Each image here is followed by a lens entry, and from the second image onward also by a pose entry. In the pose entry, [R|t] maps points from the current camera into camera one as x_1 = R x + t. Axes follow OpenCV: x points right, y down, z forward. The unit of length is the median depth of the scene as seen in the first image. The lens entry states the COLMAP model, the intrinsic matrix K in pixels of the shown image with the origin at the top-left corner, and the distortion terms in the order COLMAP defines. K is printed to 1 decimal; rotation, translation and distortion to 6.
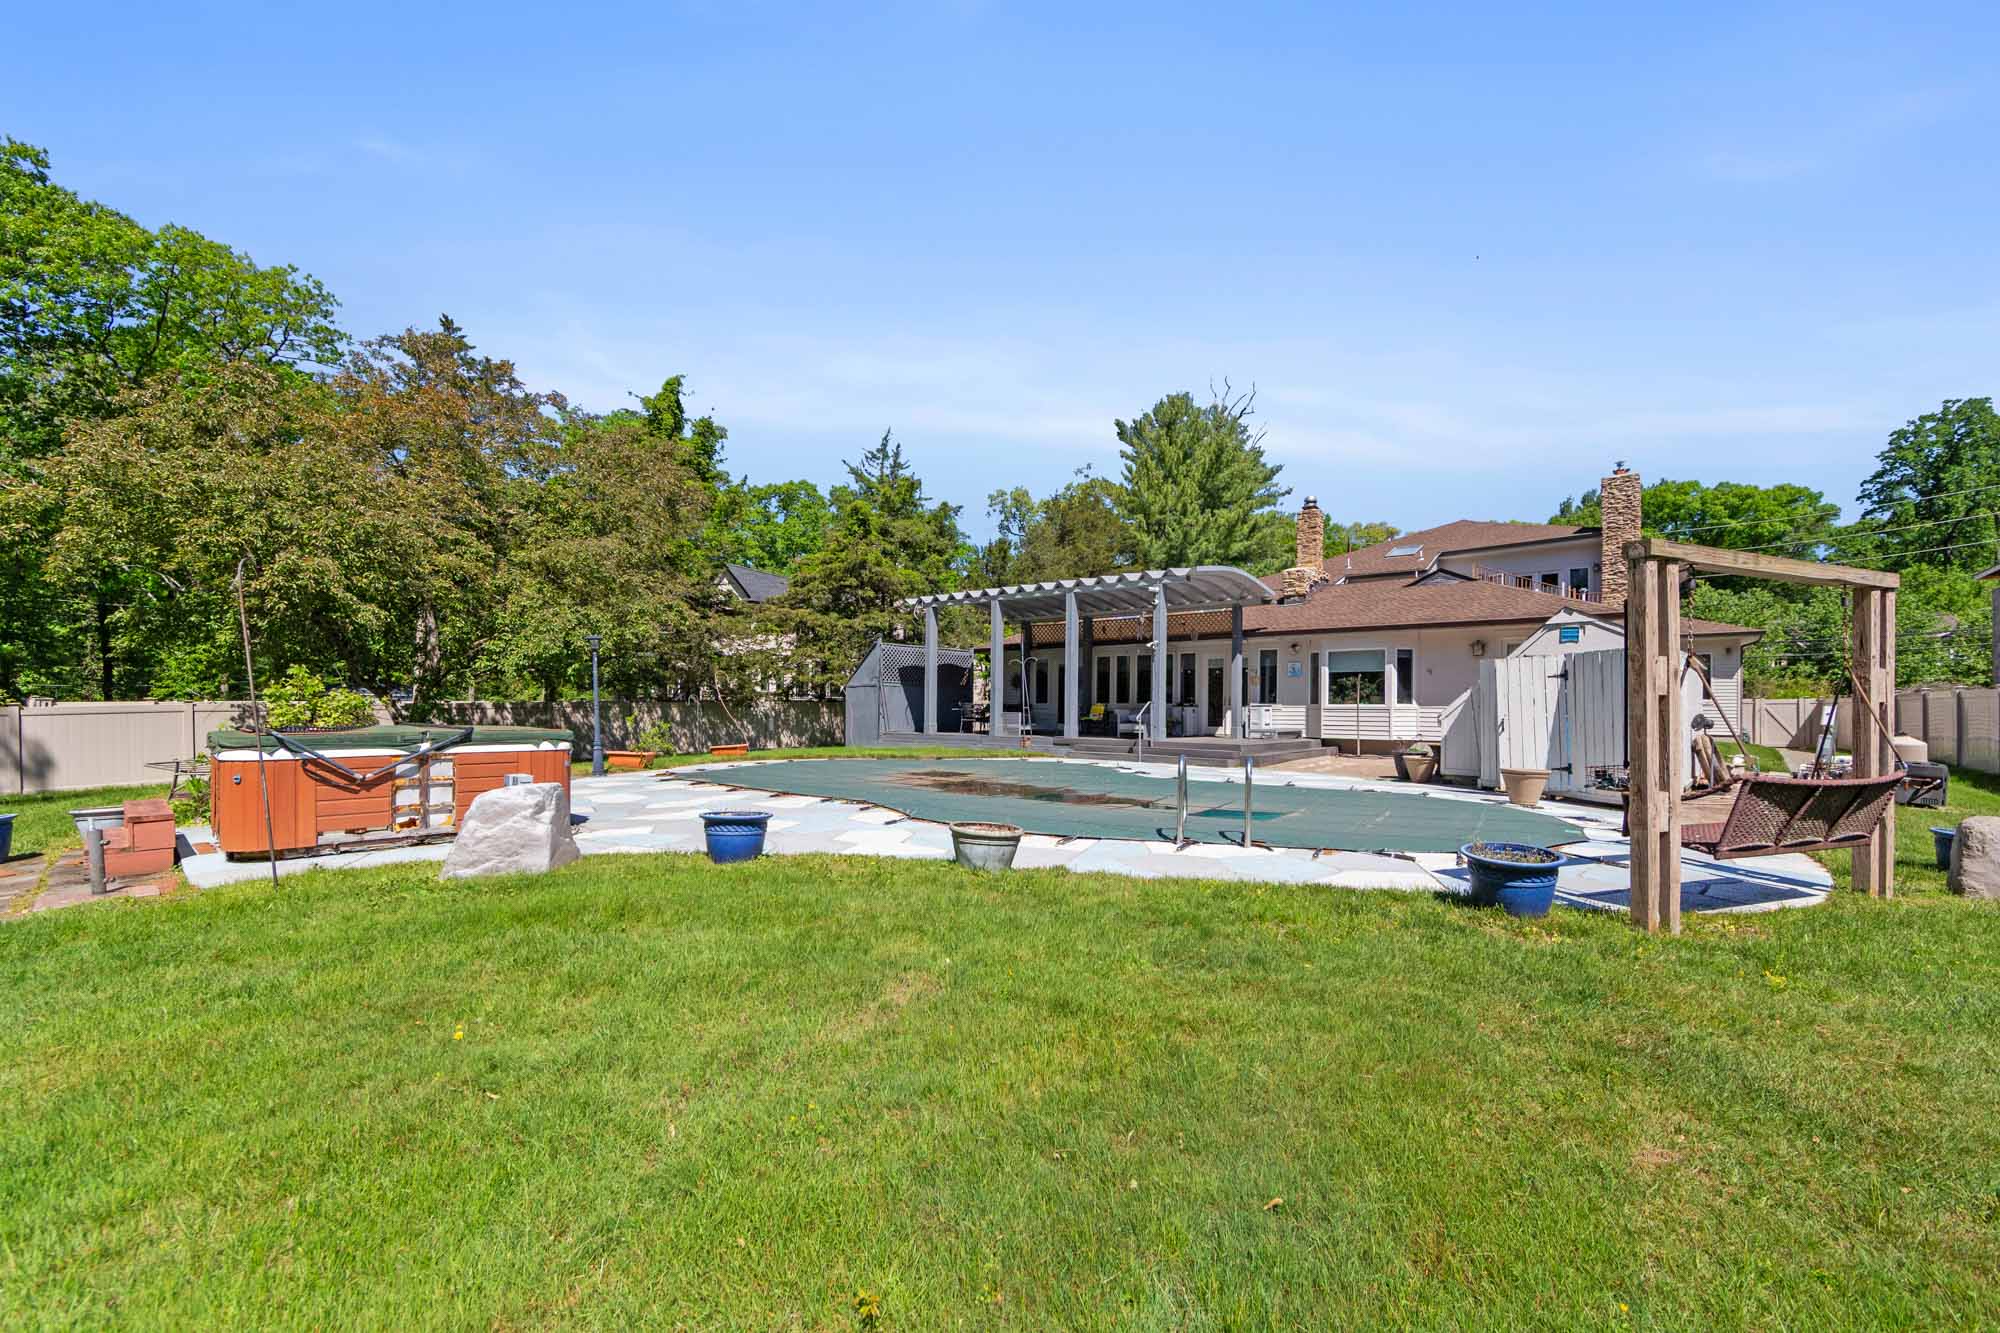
lens RADIAL K [[786.6, 0, 1042.0], [0, 786.6, 704.5], [0, 0, 1]] dist [-0.003065, -0.000486]
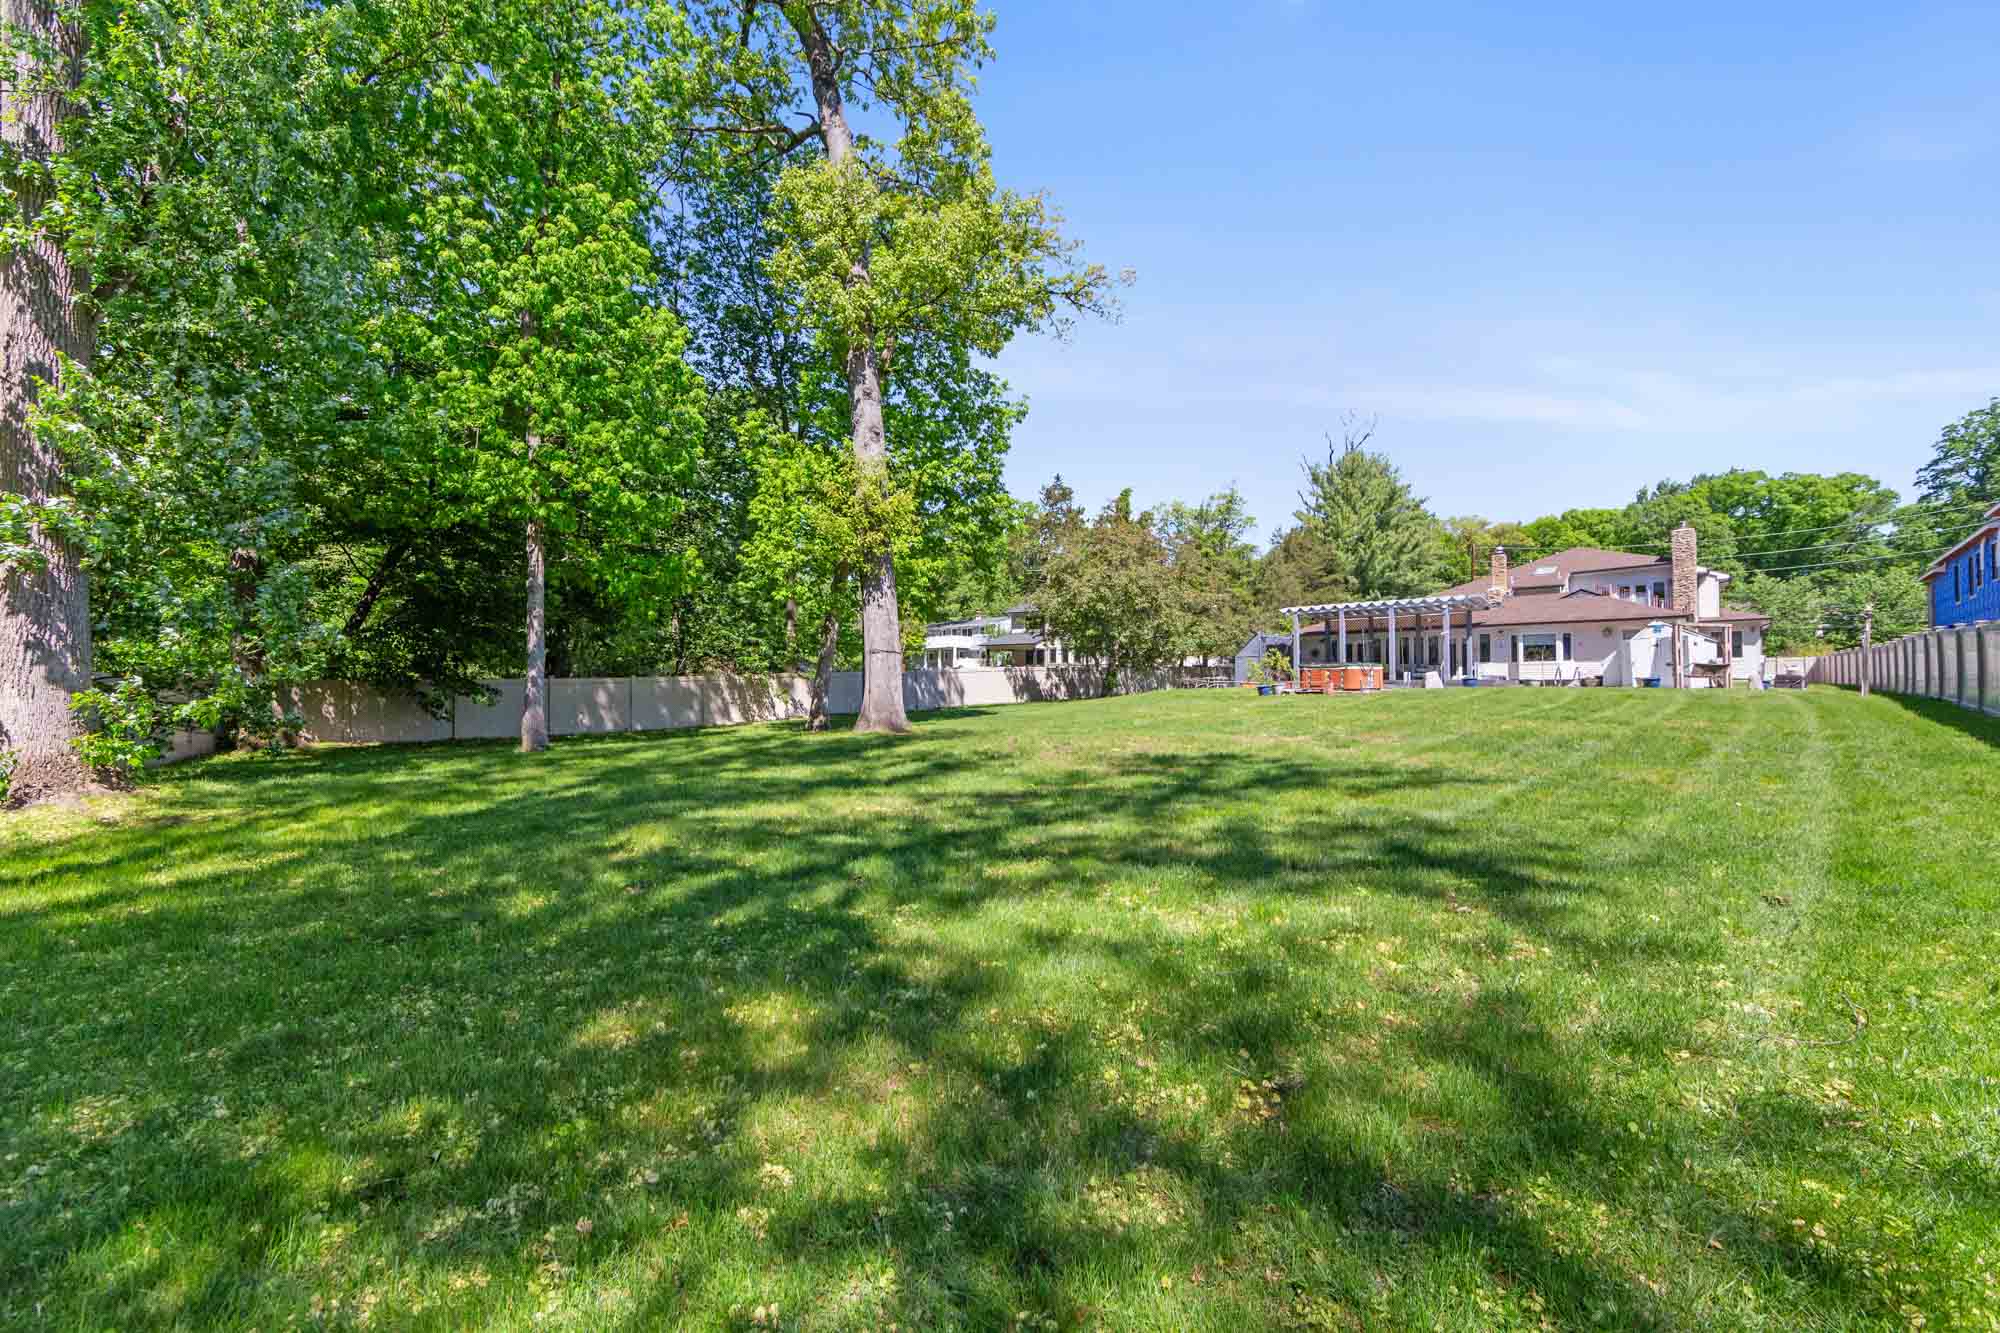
lens RADIAL K [[786.6, 0, 1016.8], [0, 786.6, 661.8], [0, 0, 1]] dist [-0.003065, -0.000486]
pose [[0.996266, -0.014026, -0.085186, -0.308904], [0.011975, 0.999627, -0.024538, 0.013985], [0.085498, 0.023426, 0.996063, -0.446578]]
